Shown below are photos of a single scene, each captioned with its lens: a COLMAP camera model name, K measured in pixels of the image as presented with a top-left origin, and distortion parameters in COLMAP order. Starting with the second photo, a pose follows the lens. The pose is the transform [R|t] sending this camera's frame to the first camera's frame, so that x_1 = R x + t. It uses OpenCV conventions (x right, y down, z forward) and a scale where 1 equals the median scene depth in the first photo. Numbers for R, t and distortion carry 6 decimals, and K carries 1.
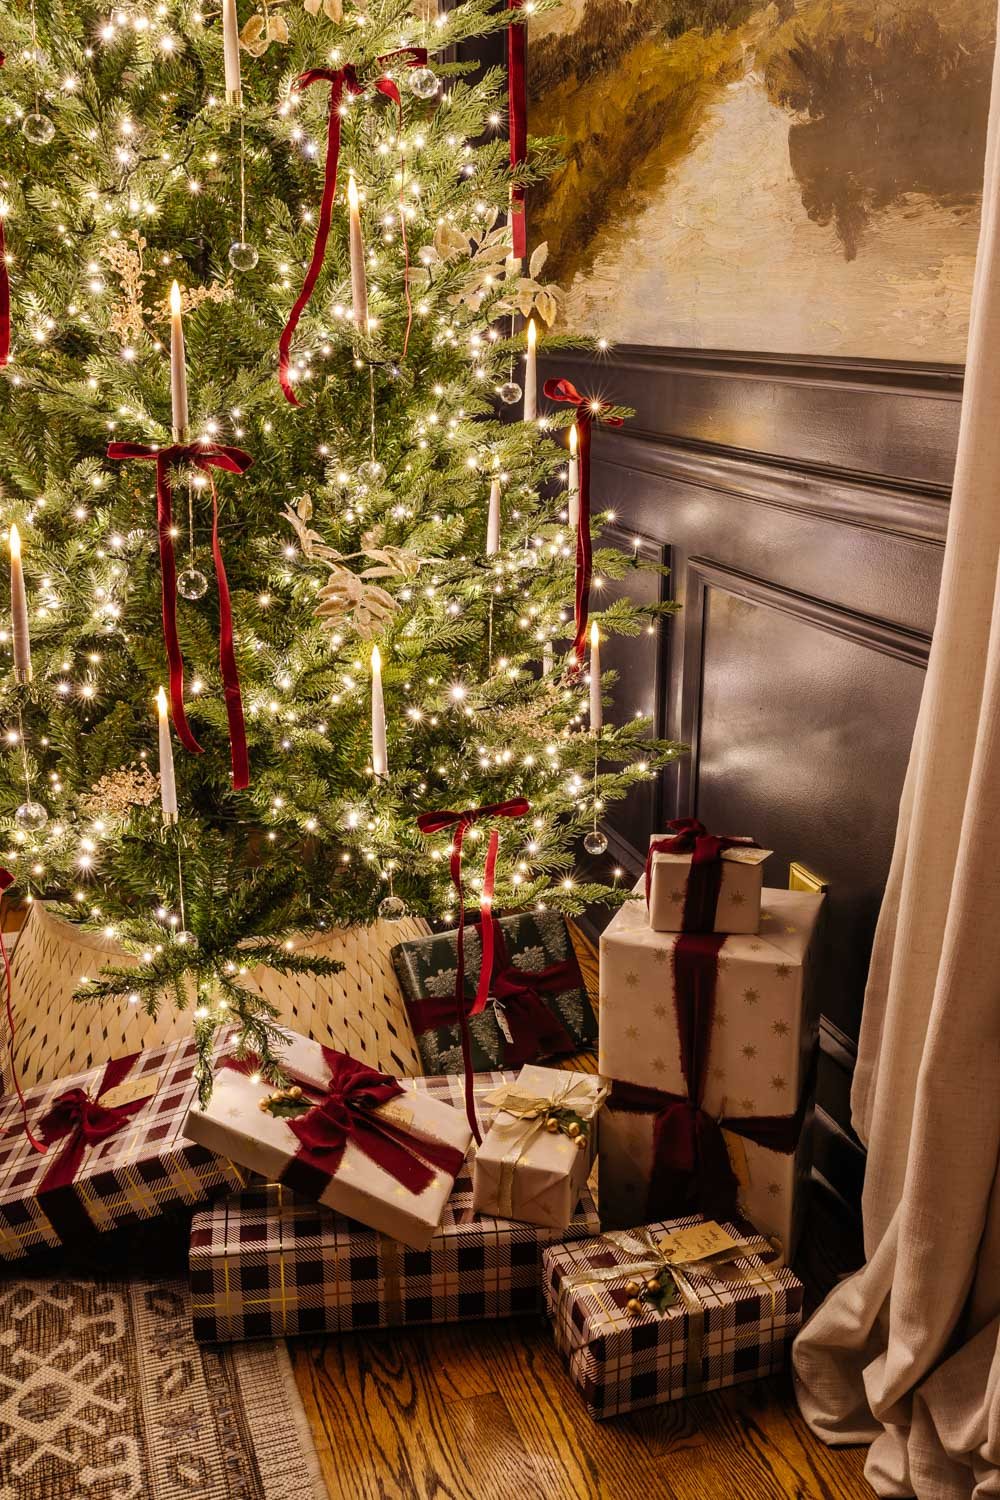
lens RADIAL K [[1428.6, 0, 494.5], [0, 1428.6, 750.7], [0, 0, 1]] dist [0.009504, -0.008562]
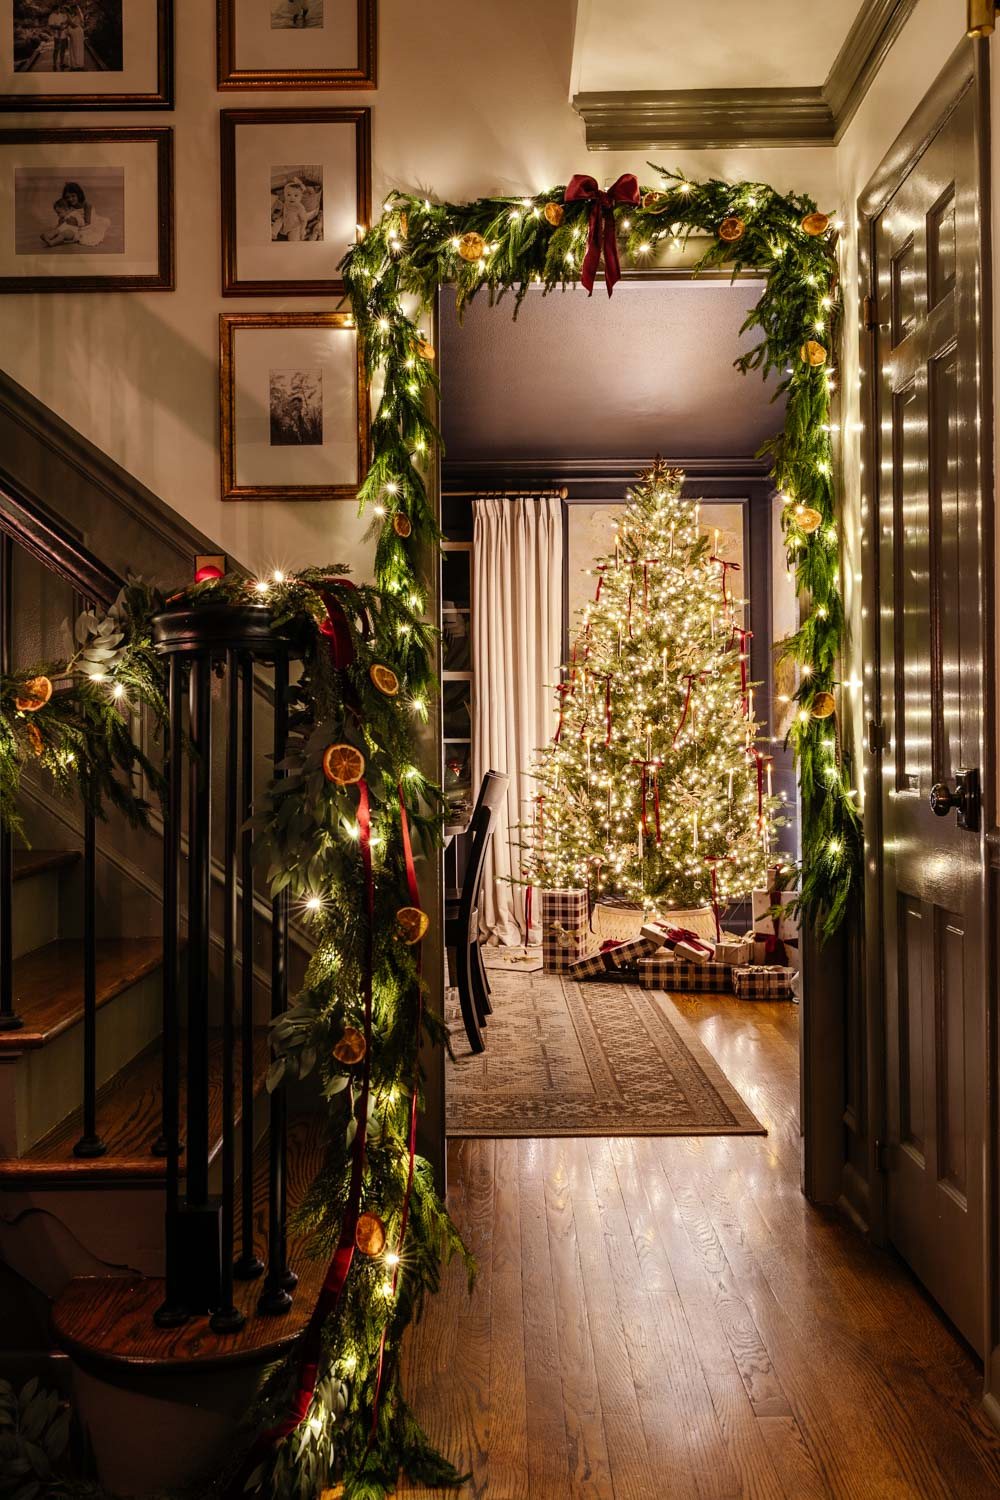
lens RADIAL K [[1428.6, 0, 494.5], [0, 1428.6, 750.7], [0, 0, 1]] dist [0.009504, -0.008562]
pose [[0.951519, -0.004839, -0.307553, 0.597013], [-0.081846, 0.959846, -0.268321, 0.855563], [0.296502, 0.280484, 0.912916, -2.771505]]
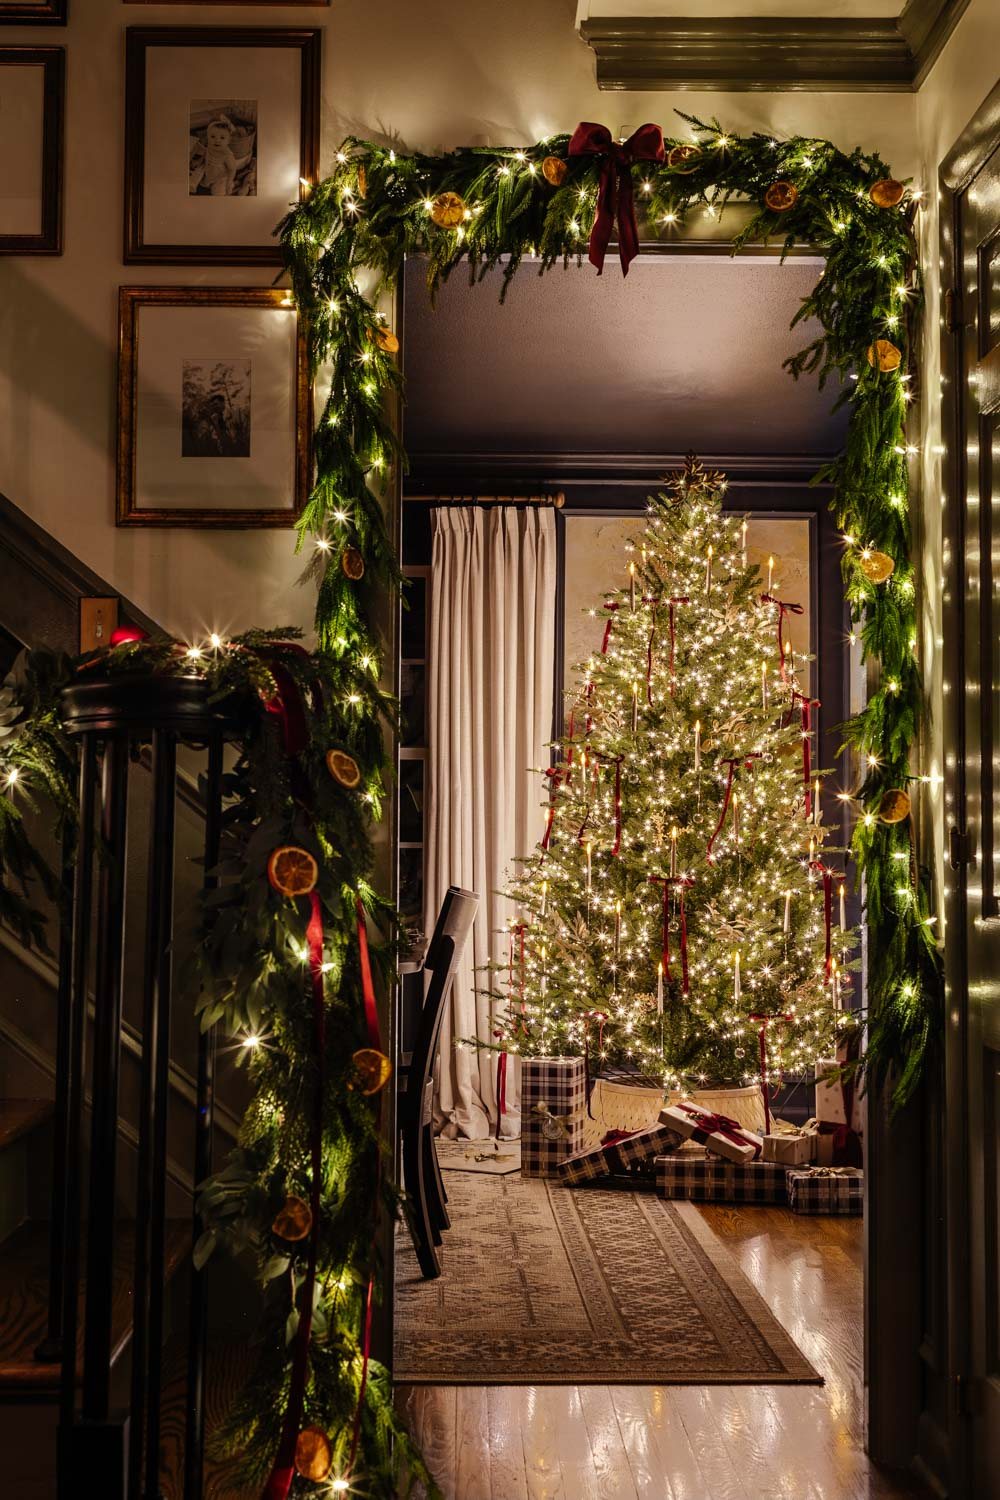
lens RADIAL K [[2158.0, 0, 499.0], [0, 2158.0, 745.3], [0, 0, 1]] dist [0.015743, -0.021957]
pose [[0.958693, -0.005553, -0.284390, 0.672727], [-0.089983, 0.942542, -0.321742, 0.945213], [0.269836, 0.334042, 0.903108, -3.064828]]
